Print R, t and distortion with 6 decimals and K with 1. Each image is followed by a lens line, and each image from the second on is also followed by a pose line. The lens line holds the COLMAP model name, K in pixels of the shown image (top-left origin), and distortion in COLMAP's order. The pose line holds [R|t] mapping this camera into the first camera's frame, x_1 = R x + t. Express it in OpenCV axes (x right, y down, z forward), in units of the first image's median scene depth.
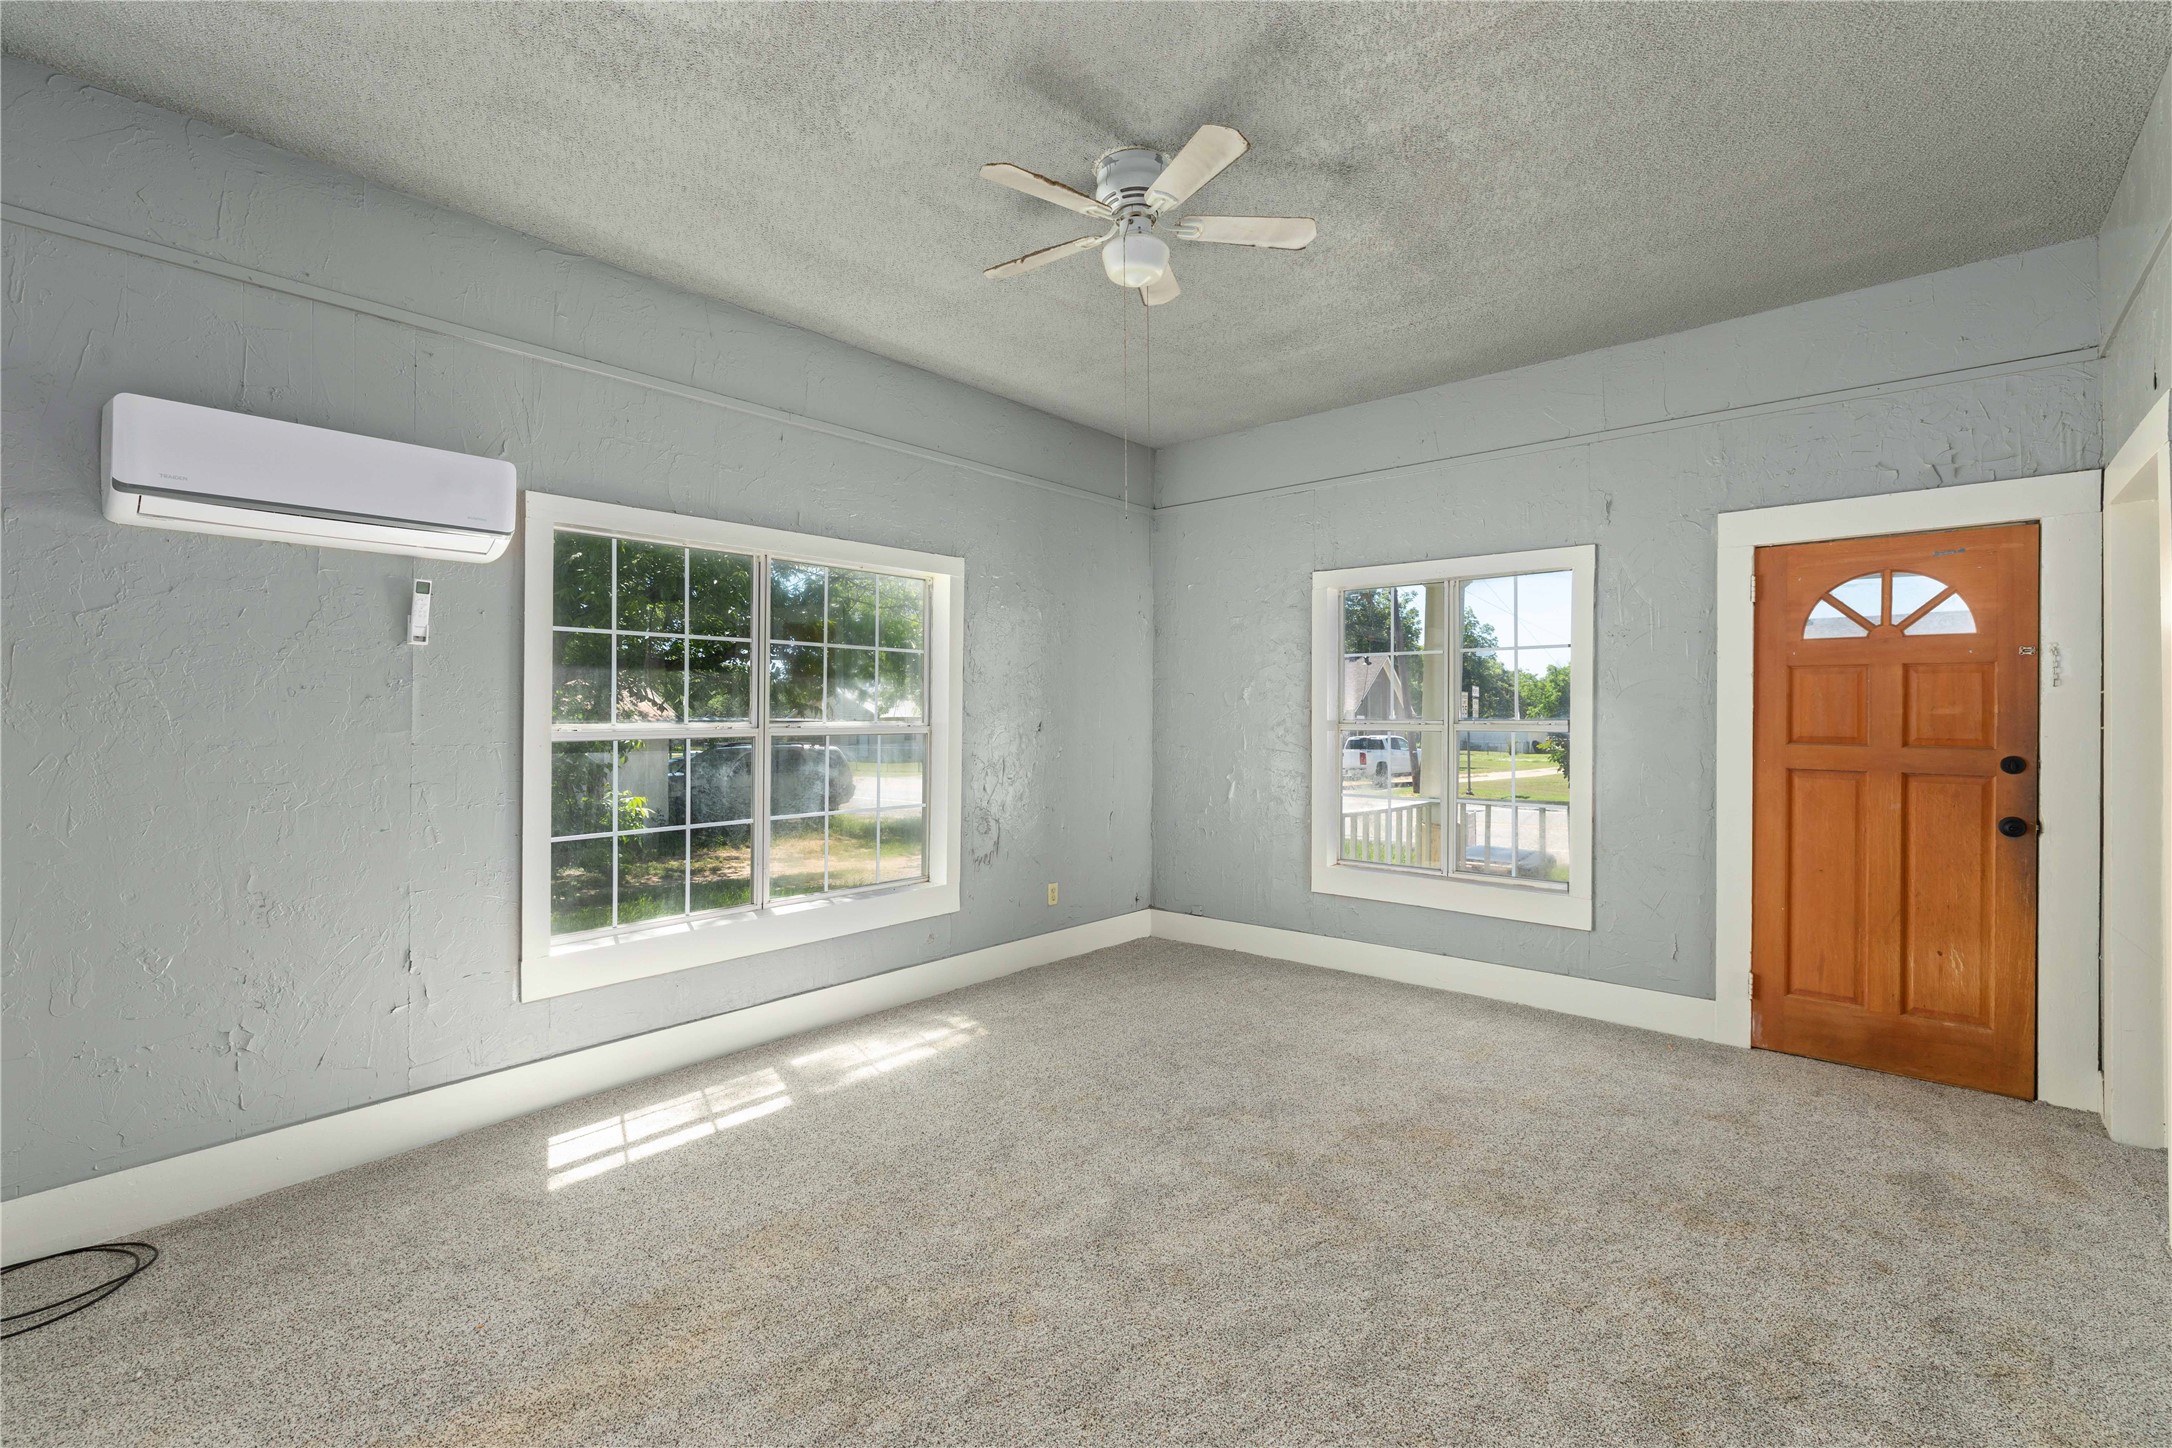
lens RADIAL K [[958.7, 0, 1083.6], [0, 958.7, 717.9], [0, 0, 1]] dist [0.001795, 0.000546]
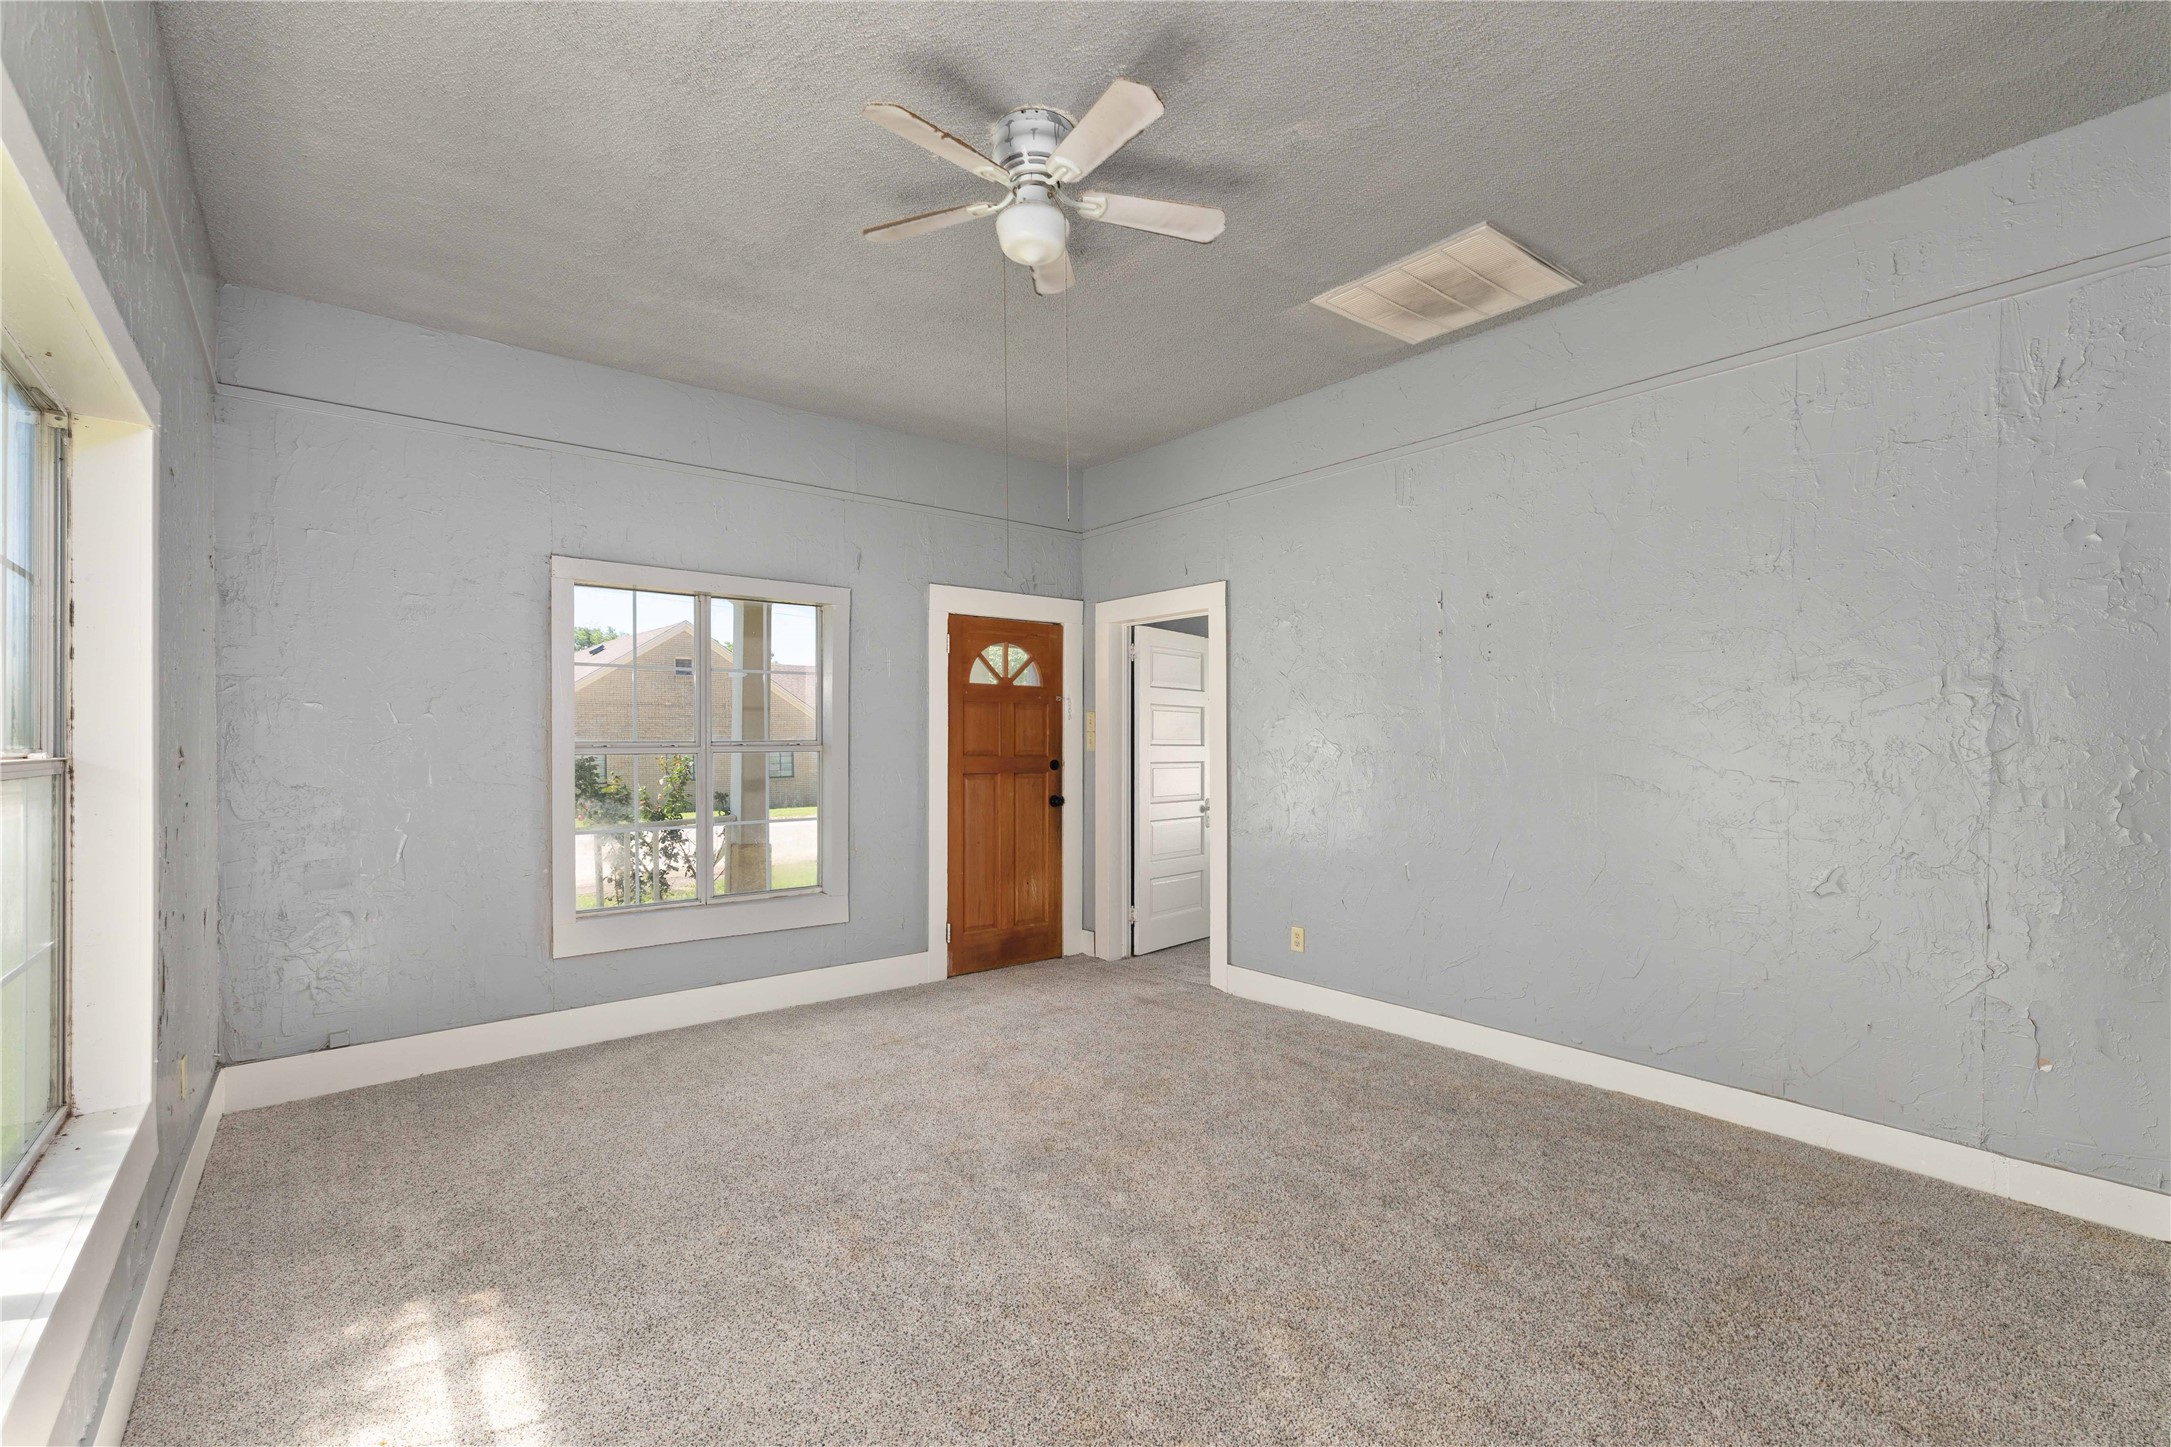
lens RADIAL K [[953.2, 0, 1097.9], [0, 953.2, 746.3], [0, 0, 1]] dist [0.000040, 0.000118]
pose [[0.162855, -0.009114, 0.986608, -0.639746], [0.002579, 0.999958, 0.008812, 0.000643], [-0.986647, 0.001109, 0.162872, 0.591276]]
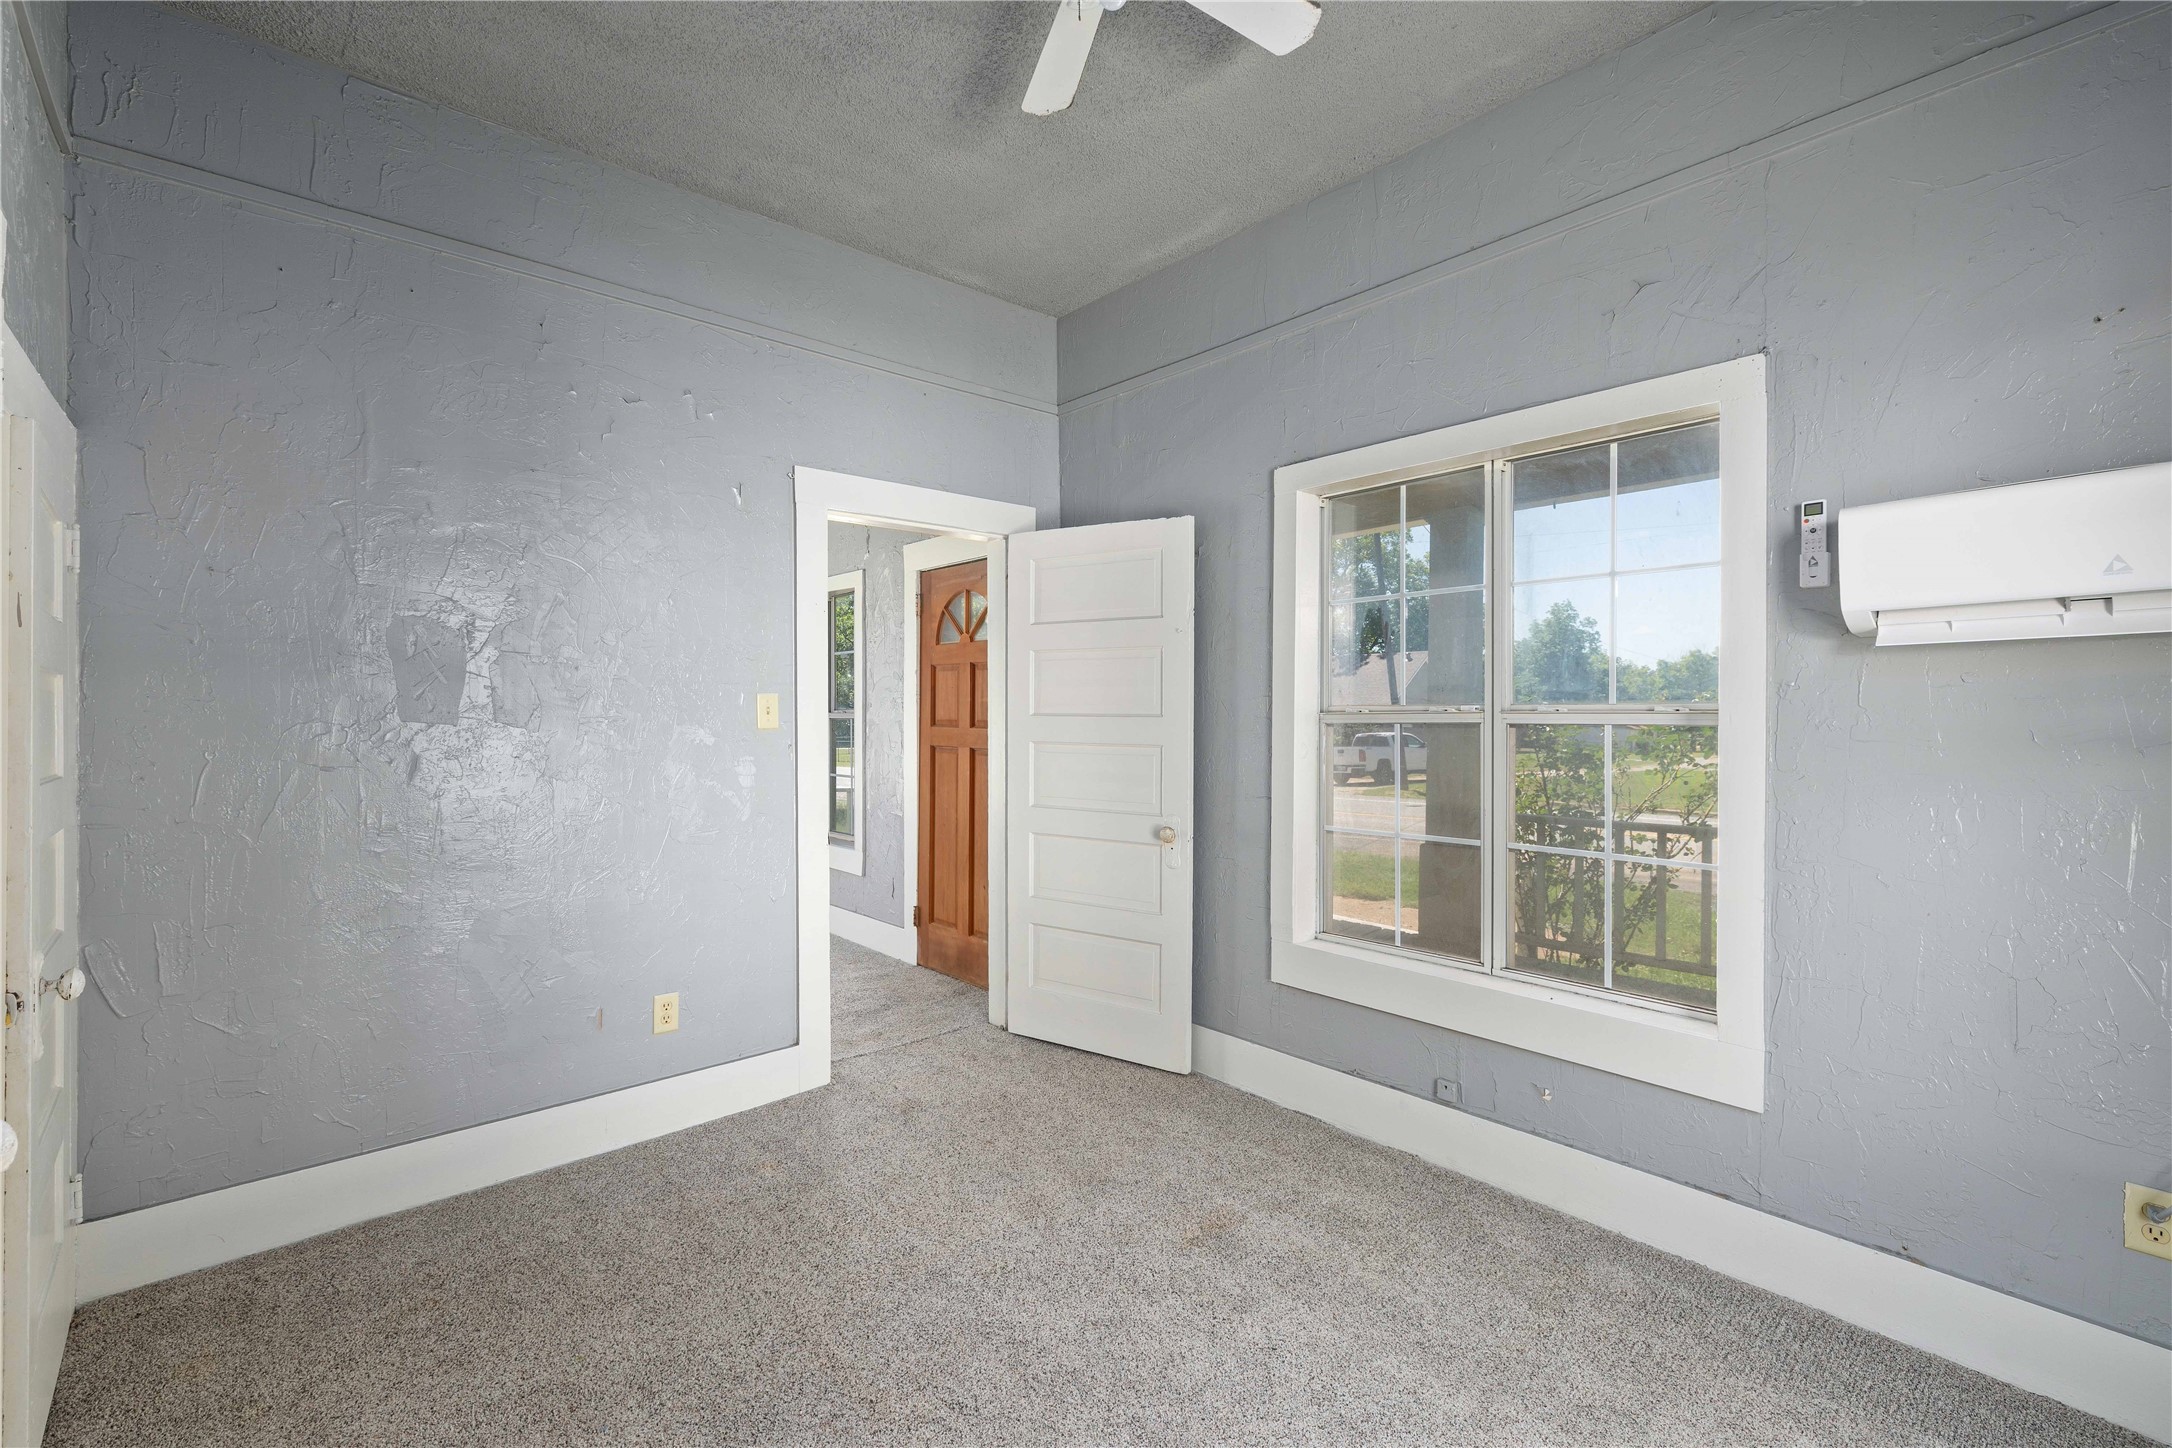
lens RADIAL K [[958.7, 0, 1083.6], [0, 958.7, 717.9], [0, 0, 1]] dist [0.001795, 0.000546]
pose [[0.990783, 0.000698, -0.135456, 1.137345], [-0.000462, 0.999998, 0.001778, 0.014046], [0.135457, -0.001699, 0.990782, -0.239103]]
